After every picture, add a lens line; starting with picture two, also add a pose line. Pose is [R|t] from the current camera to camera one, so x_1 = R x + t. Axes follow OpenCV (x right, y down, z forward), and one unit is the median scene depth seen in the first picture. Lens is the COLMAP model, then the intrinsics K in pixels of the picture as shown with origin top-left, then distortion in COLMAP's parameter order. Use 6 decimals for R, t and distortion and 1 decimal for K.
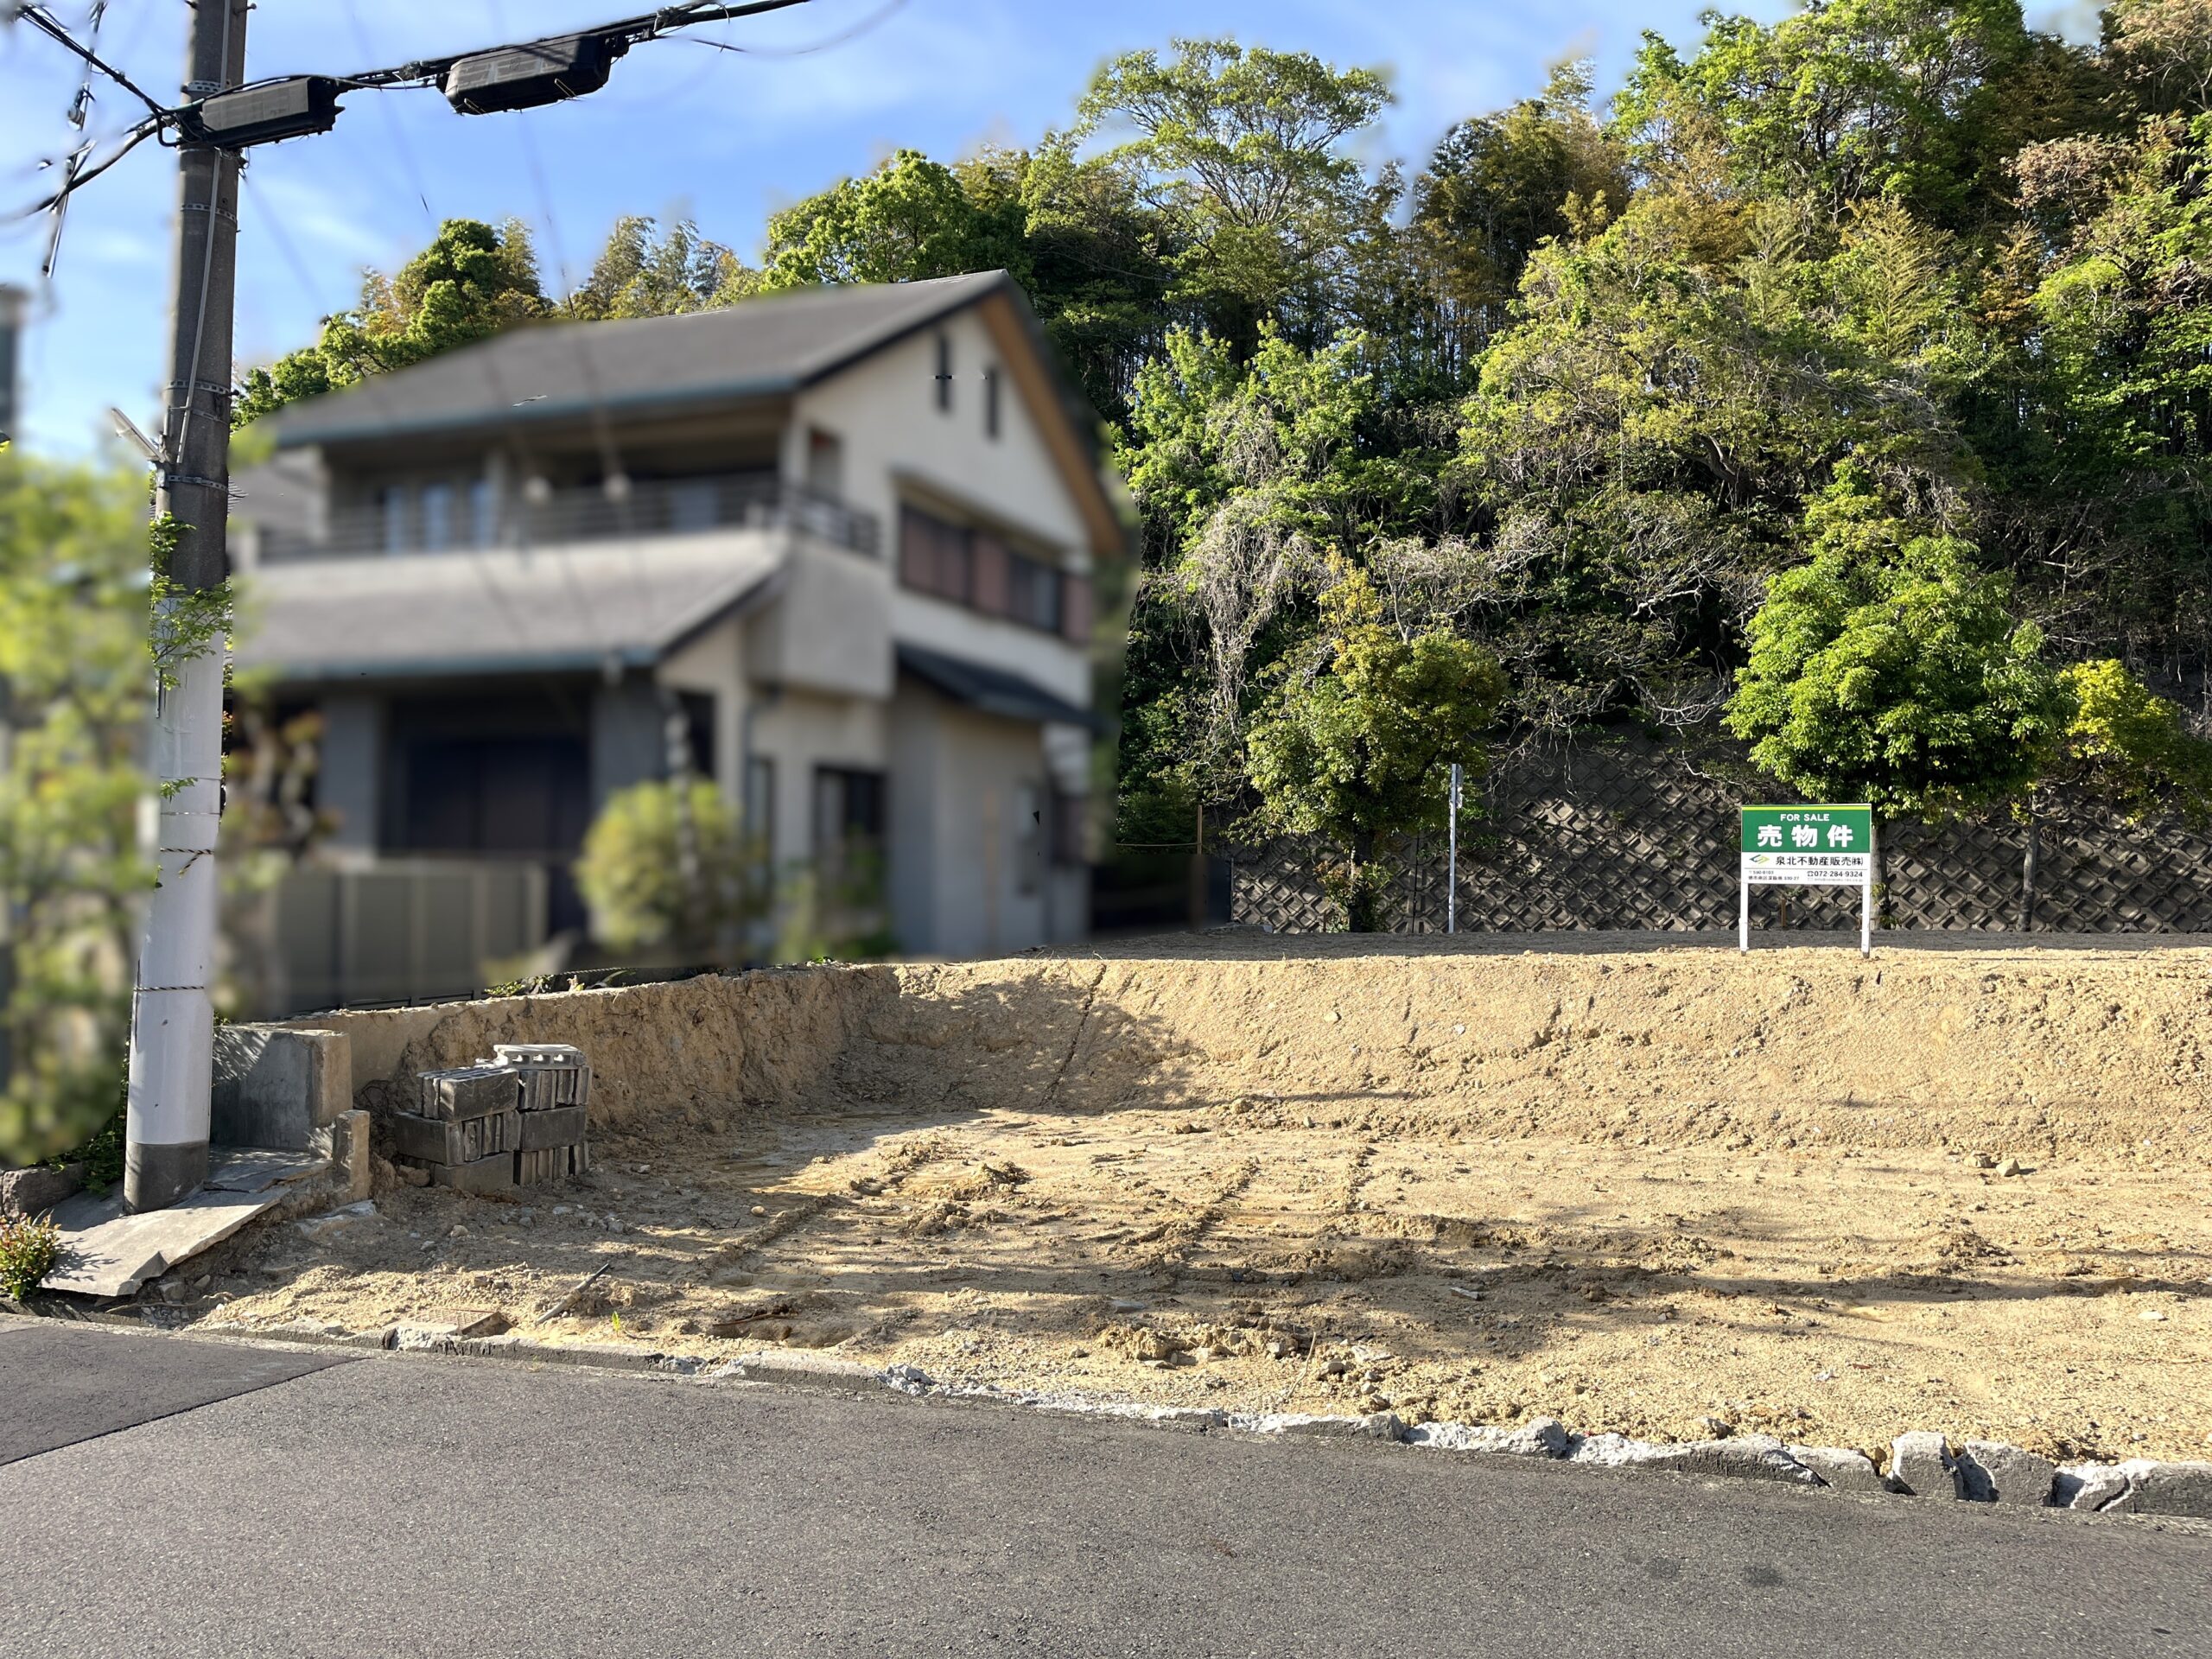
lens RADIAL K [[1670.0, 0, 1106.4], [0, 1670.0, 843.1], [0, 0, 1]] dist [0.069126, -0.086284]
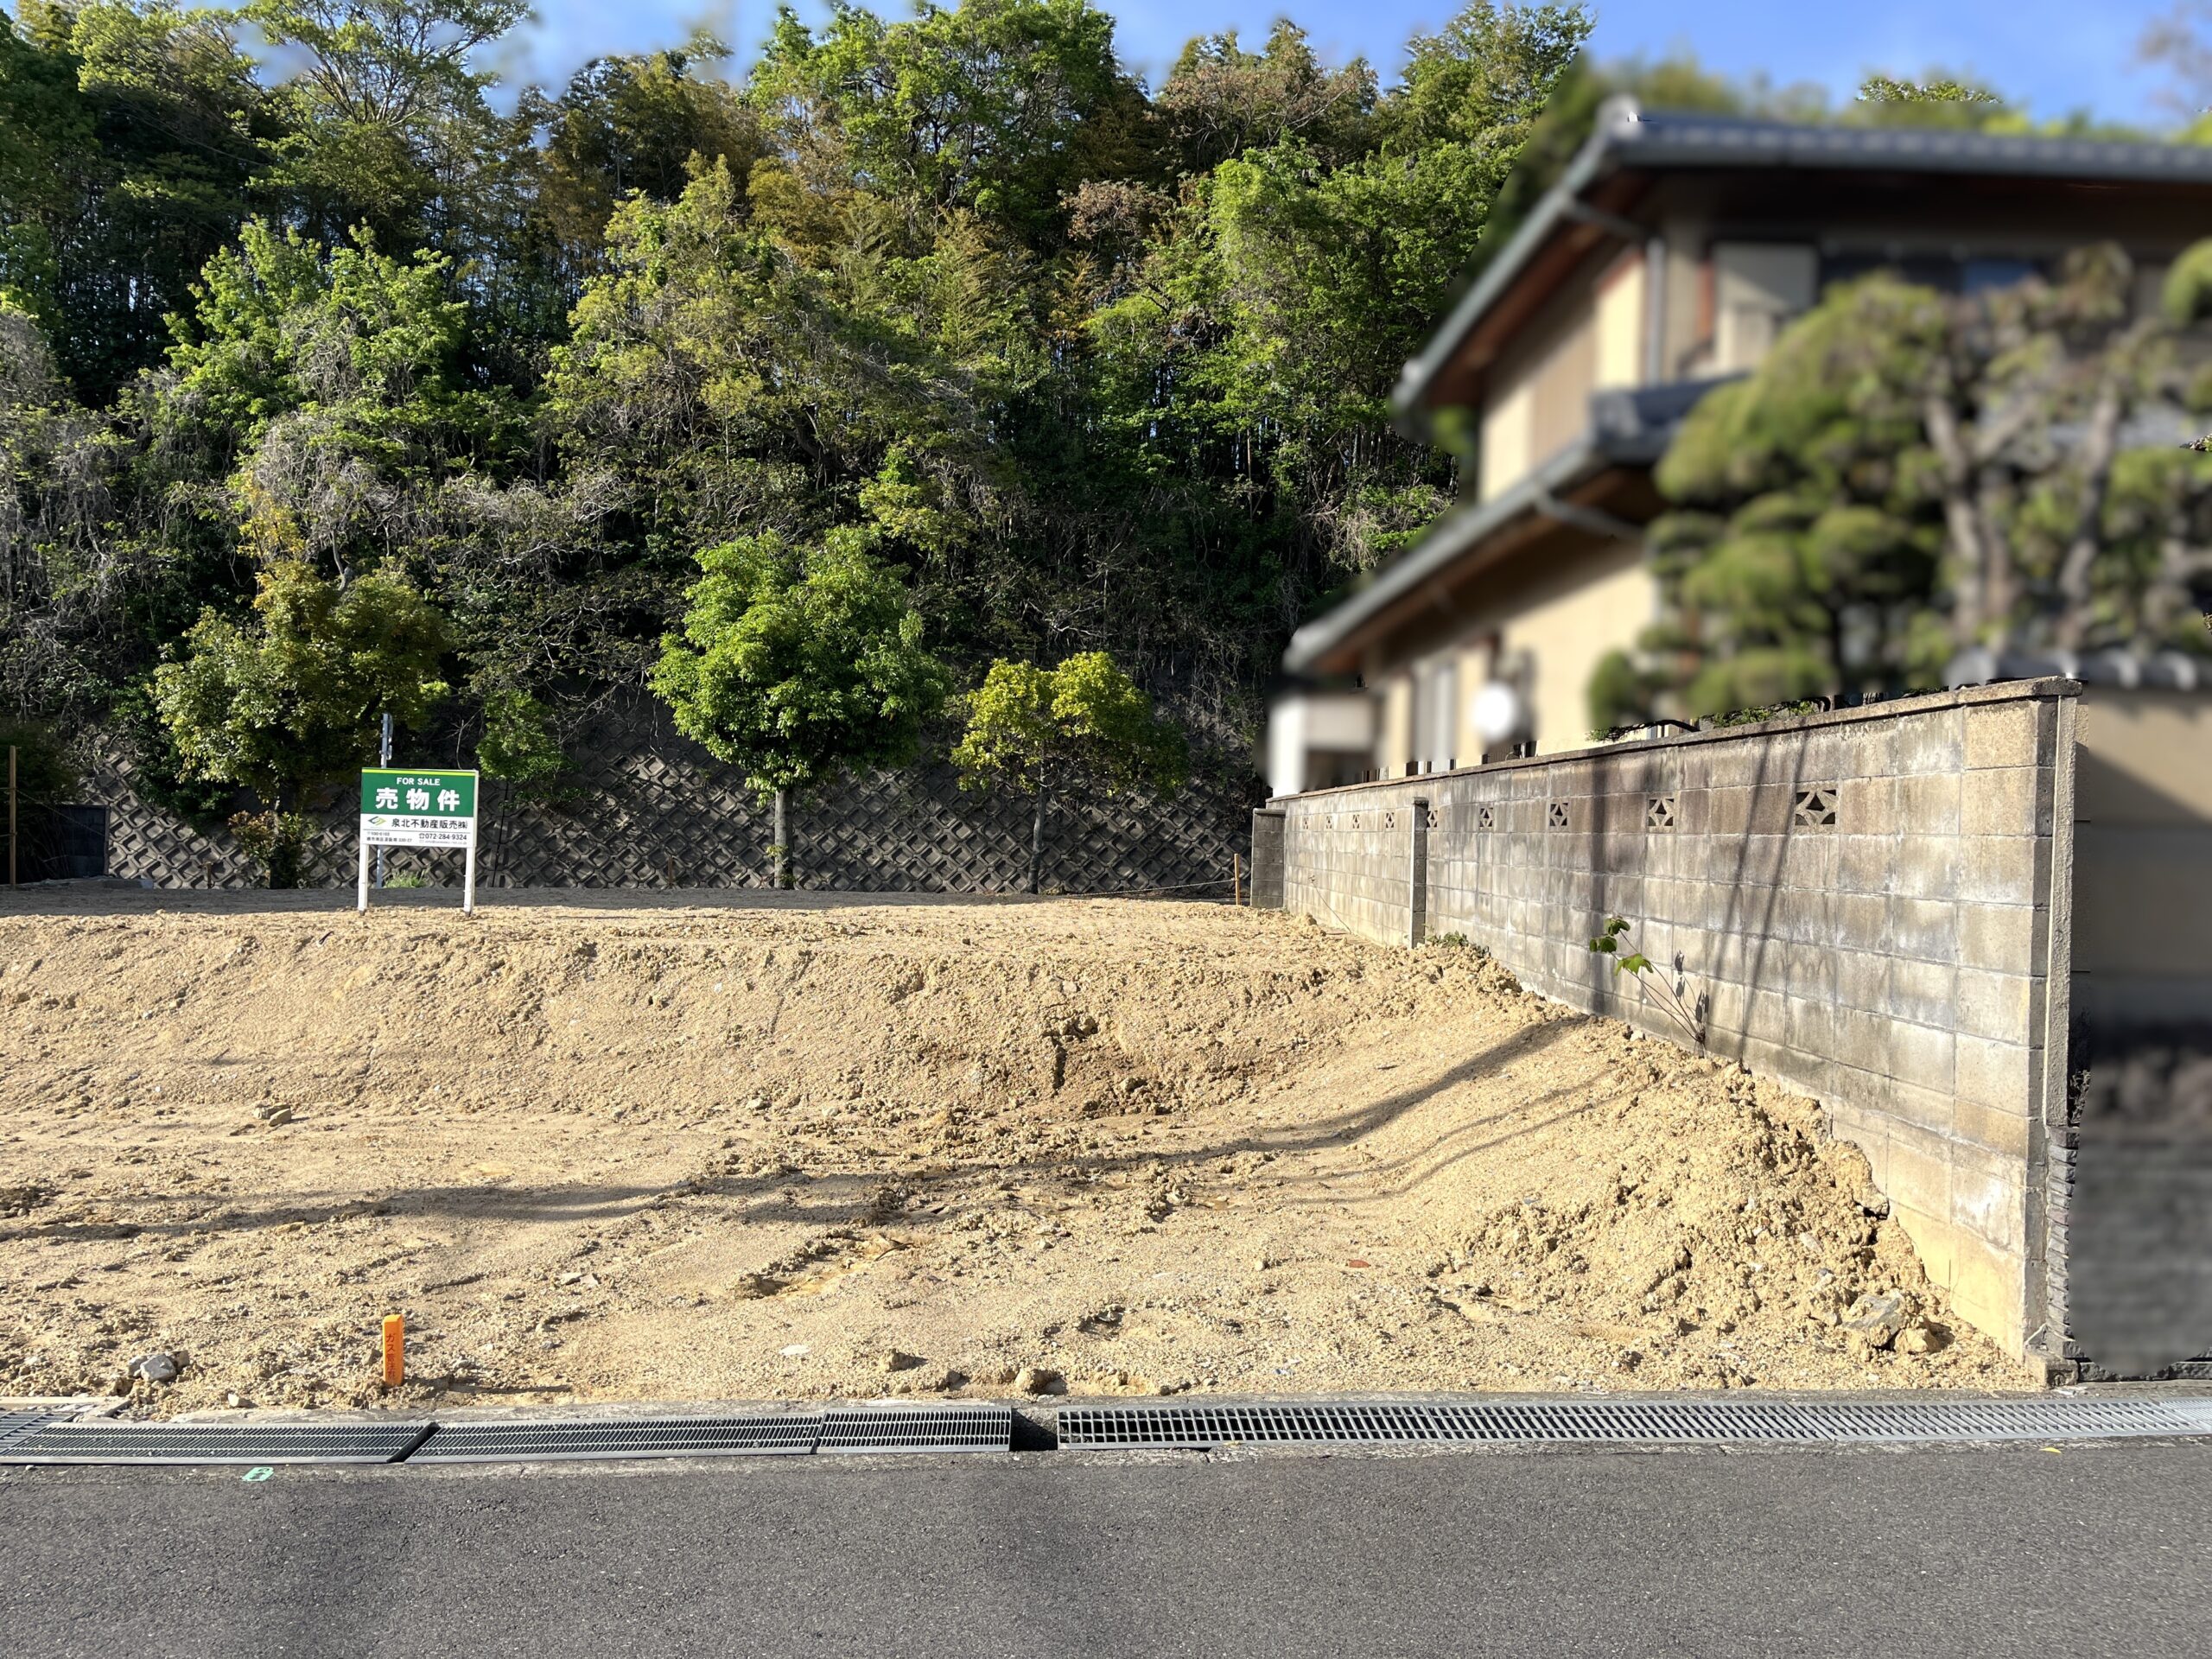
lens RADIAL K [[1670.0, 0, 1105.9], [0, 1670.0, 840.4], [0, 0, 1]] dist [0.069126, -0.086284]
pose [[0.918978, 0.017581, 0.393917, 0.139203], [-0.028432, 0.999360, 0.021726, -0.004800], [-0.393282, -0.031165, 0.918889, -0.041191]]
